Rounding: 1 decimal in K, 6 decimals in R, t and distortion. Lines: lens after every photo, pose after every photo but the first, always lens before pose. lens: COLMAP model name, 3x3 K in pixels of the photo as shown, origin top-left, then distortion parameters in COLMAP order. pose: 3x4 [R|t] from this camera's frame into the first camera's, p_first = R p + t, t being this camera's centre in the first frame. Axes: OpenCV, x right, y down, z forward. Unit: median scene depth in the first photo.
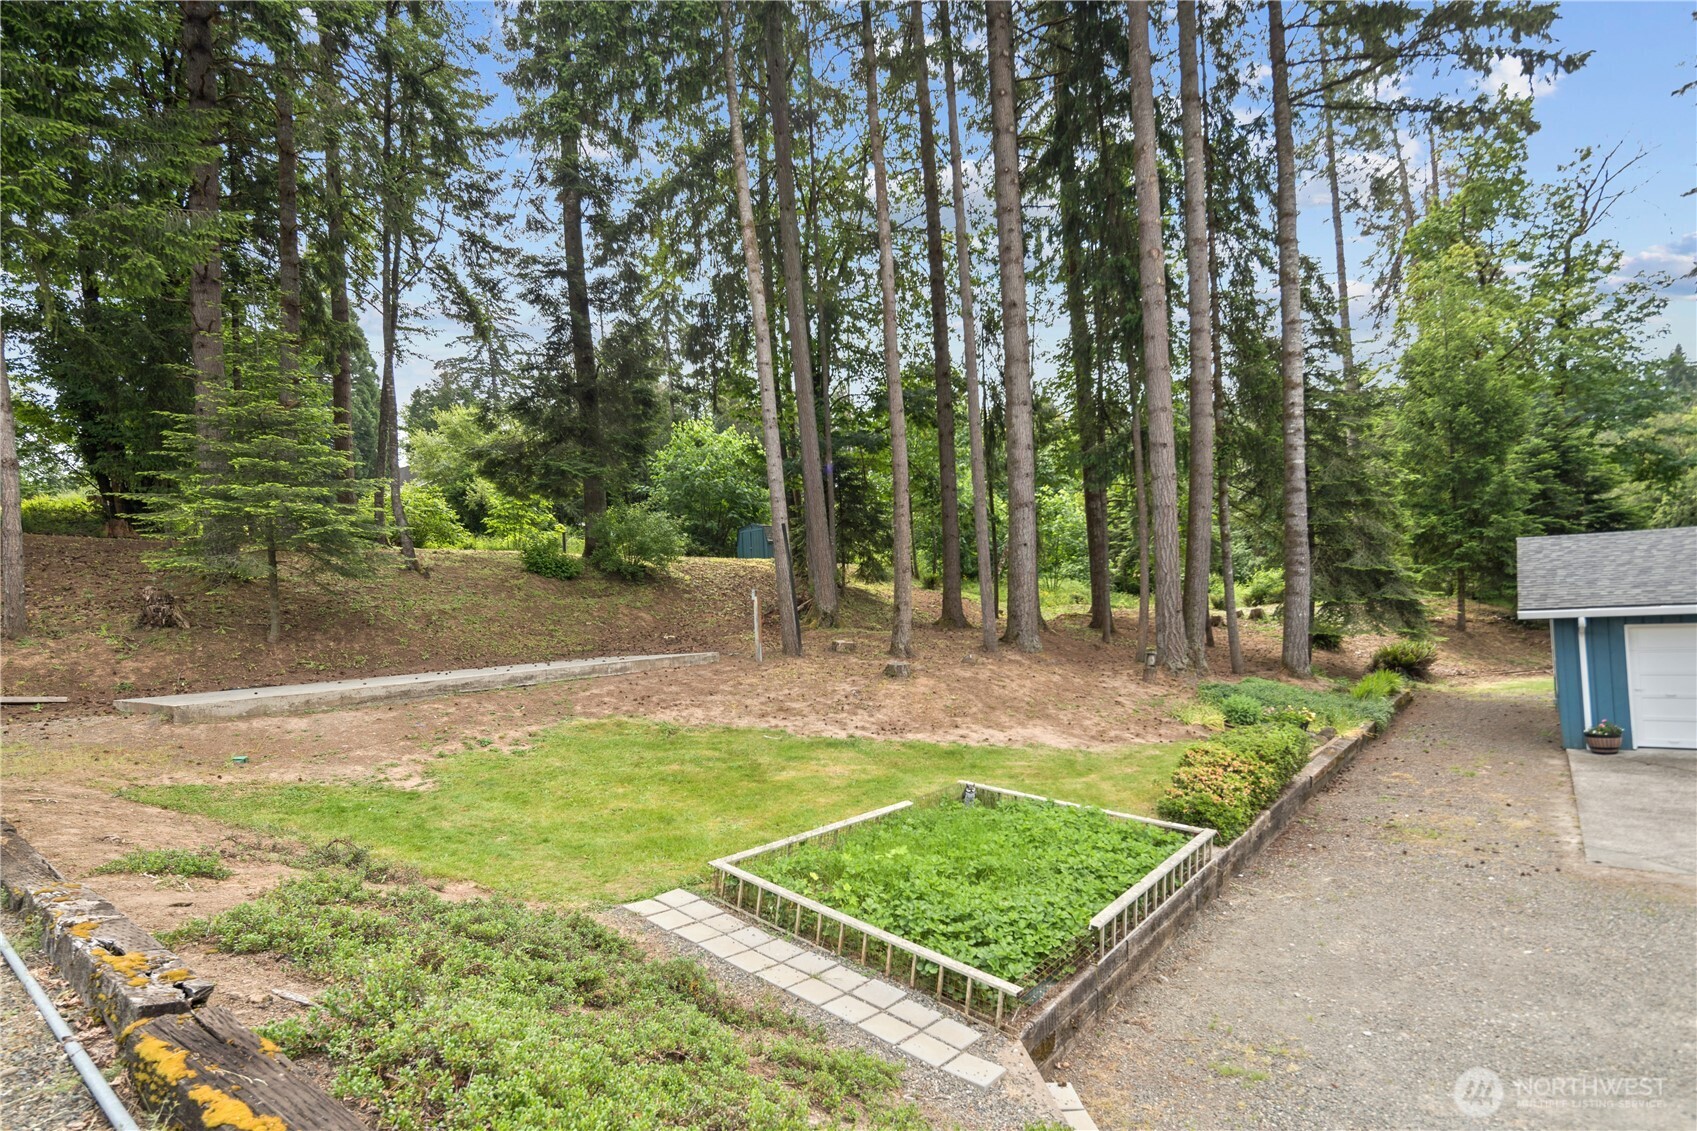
lens RADIAL K [[827.6, 0, 834.0], [0, 827.6, 613.2], [0, 0, 1]] dist [0.001374, 0.000245]
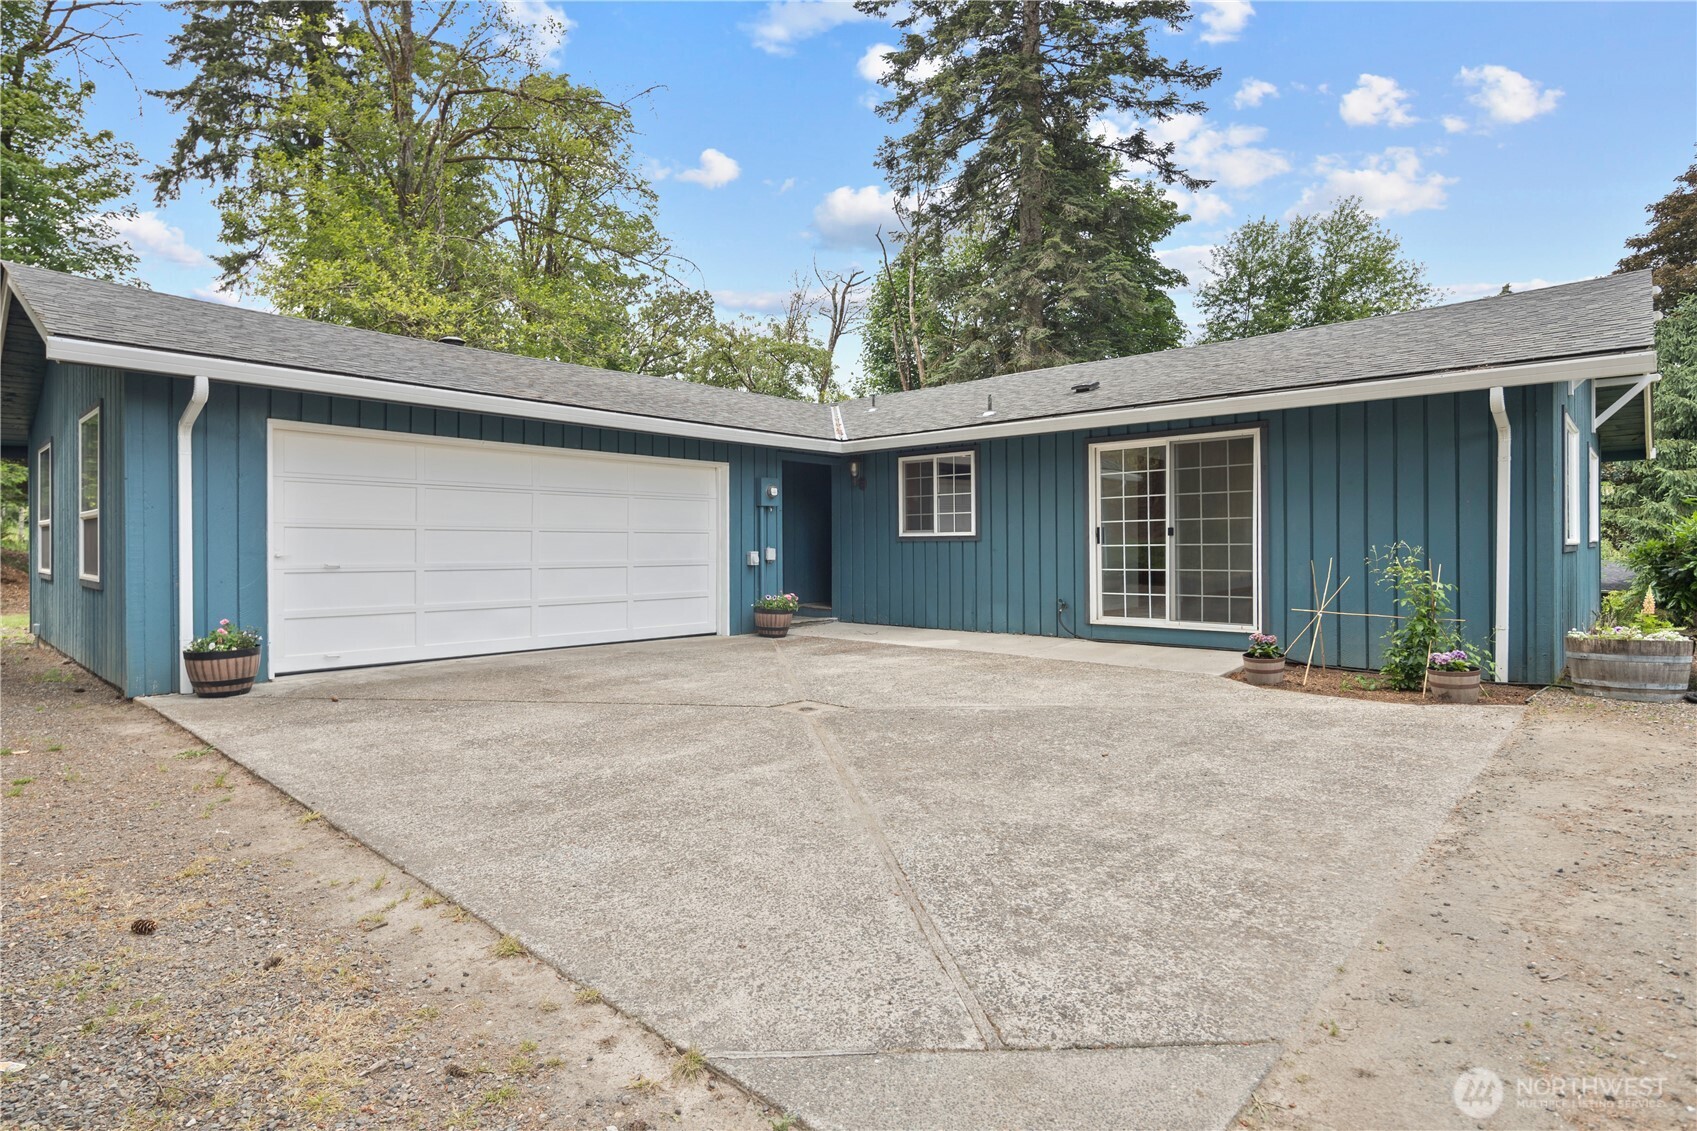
lens RADIAL K [[866.9, 0, 843.3], [0, 866.9, 550.1], [0, 0, 1]] dist [0.001312, -0.002178]
pose [[0.037887, 0.061234, 0.997404, 0.277763], [-0.009936, 0.998094, -0.060899, 0.068381], [-0.999233, -0.007603, 0.038423, 0.381022]]
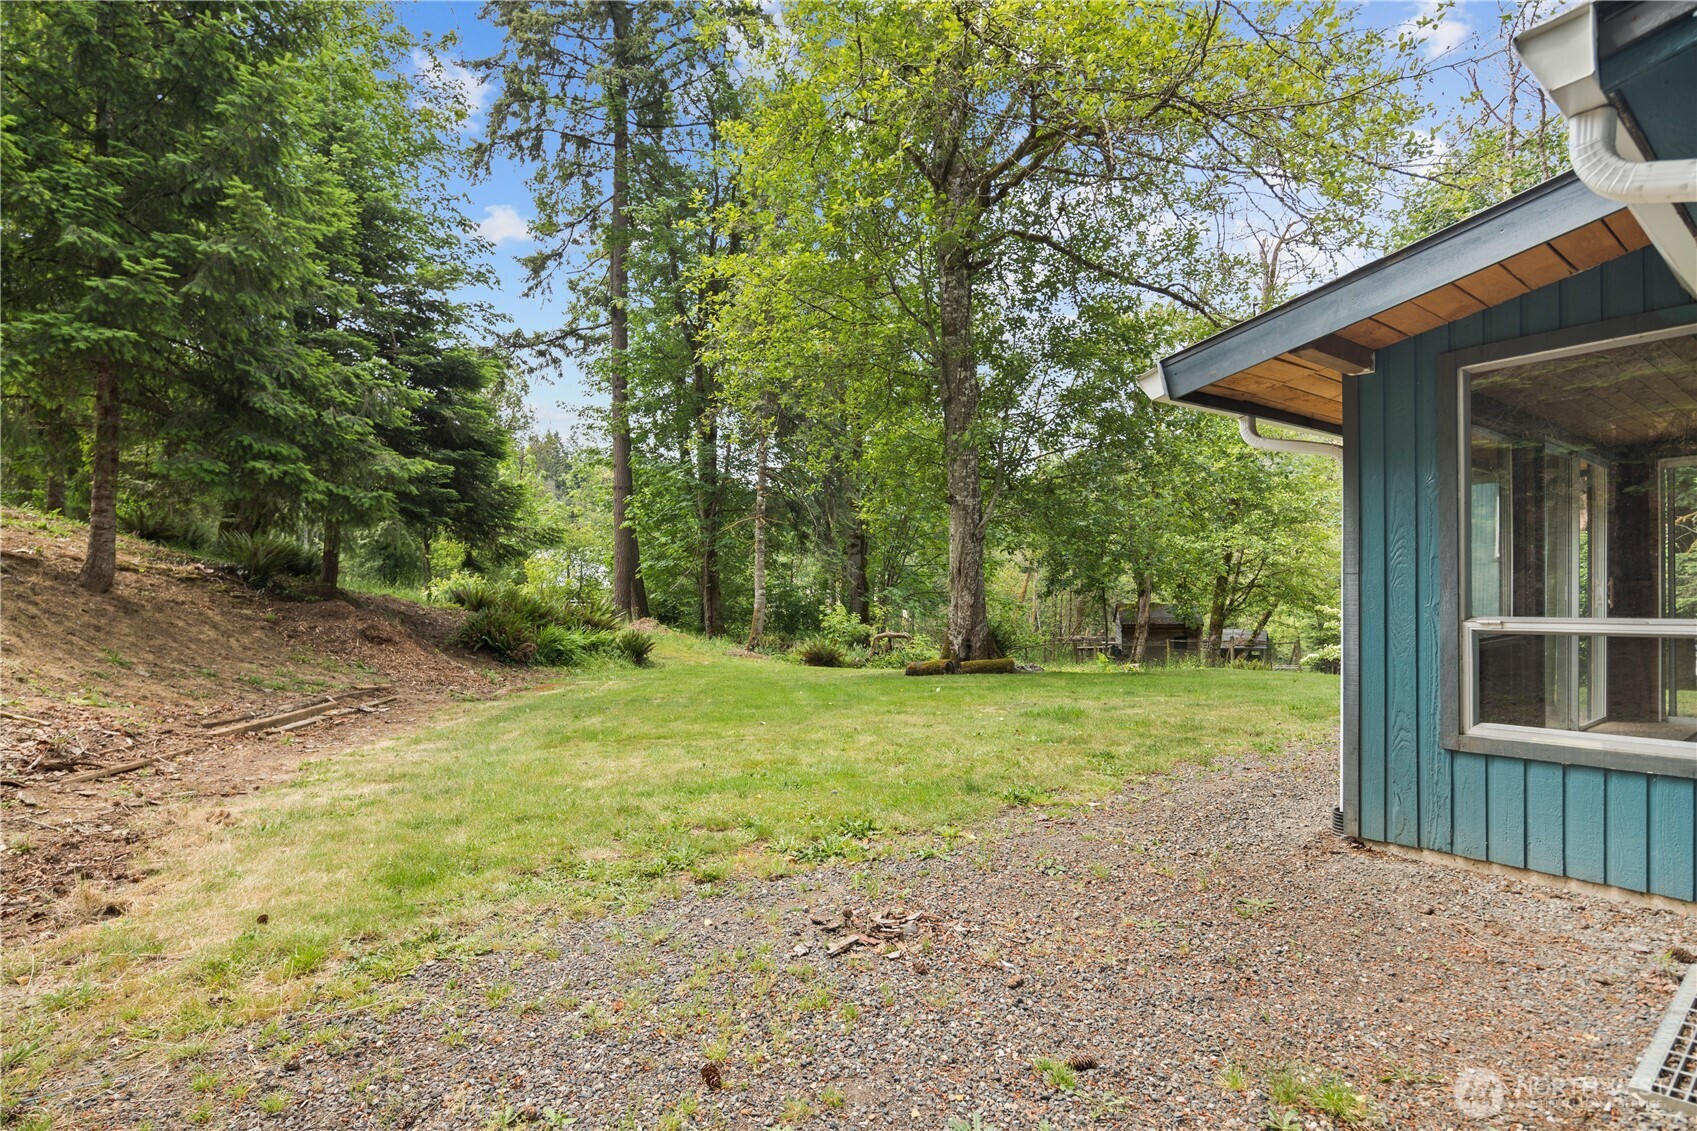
lens RADIAL K [[827.5, 0, 850.5], [0, 827.5, 600.5], [0, 0, 1]] dist [-0.002770, -0.000680]
pose [[0.198491, 0.050302, 0.978811, 0.697538], [-0.012621, 0.998730, -0.048766, 0.049890], [-0.980021, -0.002674, 0.198874, 0.902690]]
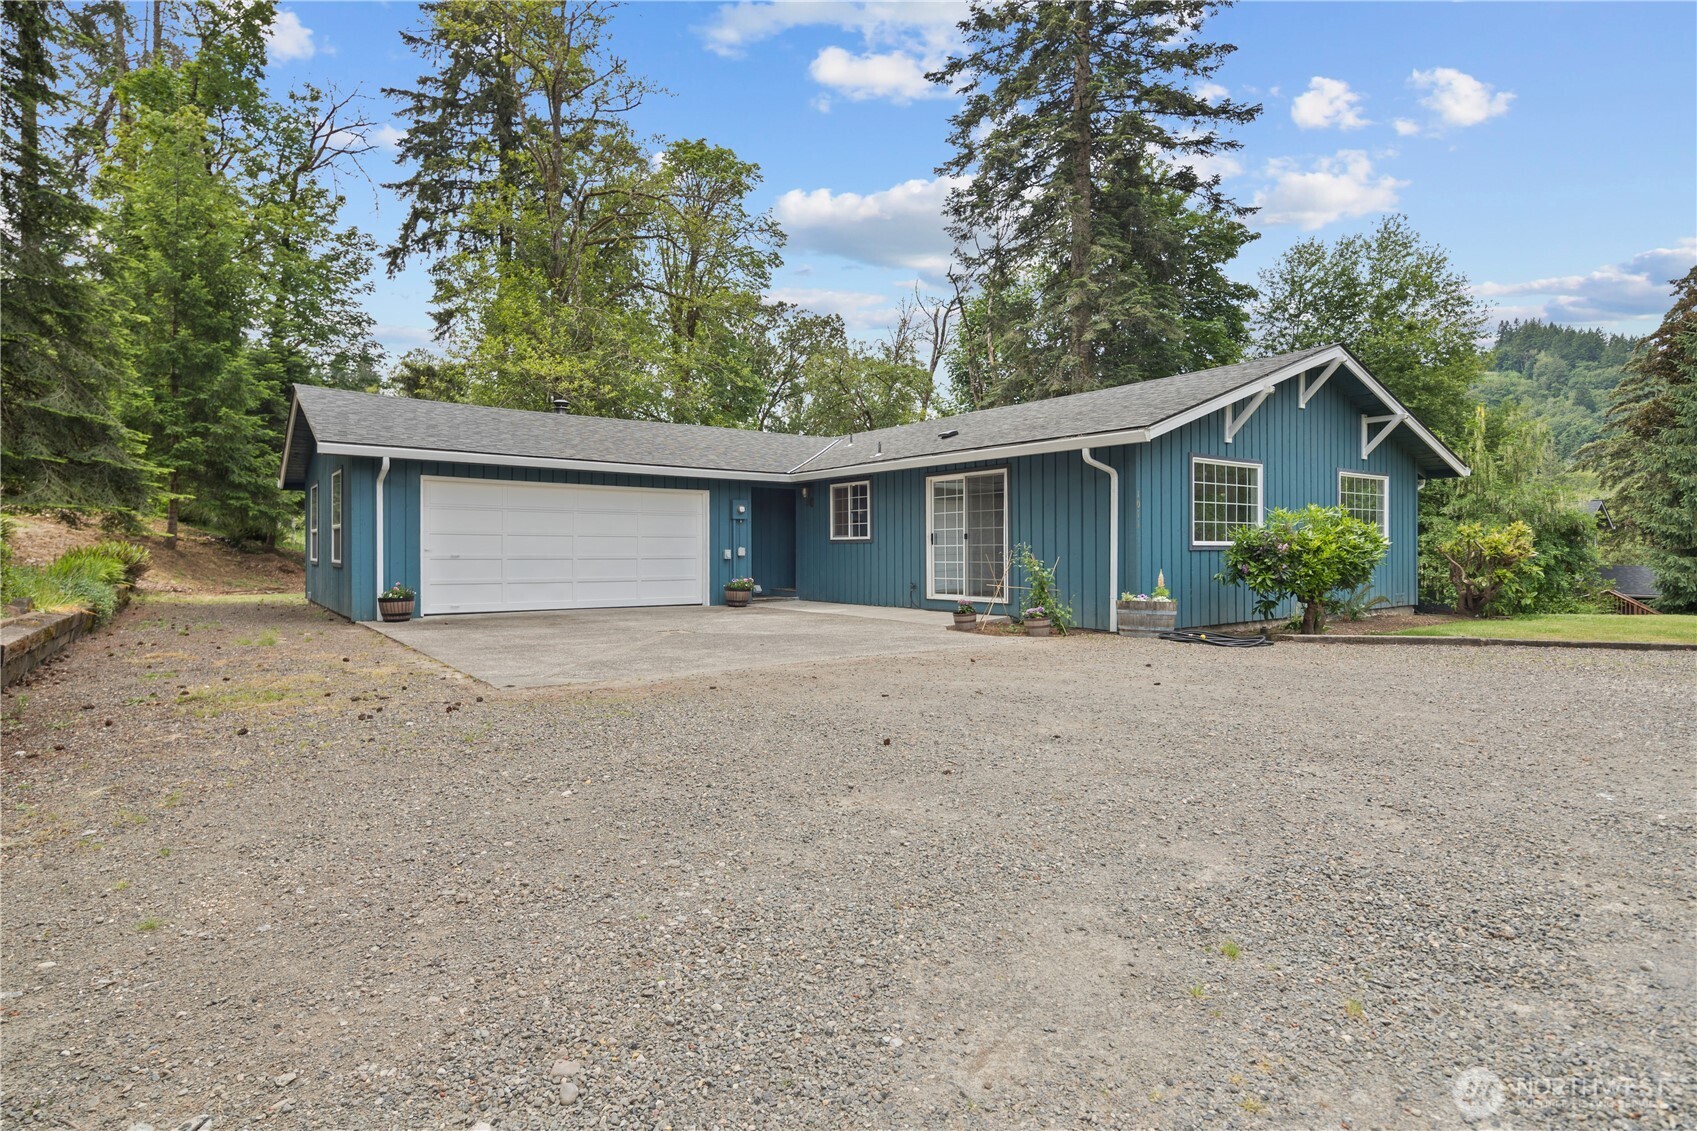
lens RADIAL K [[866.0, 0, 844.2], [0, 866.0, 555.1], [0, 0, 1]] dist [-0.000592, -0.000602]
pose [[0.226178, 0.060878, 0.972182, 0.097385], [-0.025408, 0.998074, -0.056588, 0.081819], [-0.973754, -0.011902, 0.227290, 0.206101]]
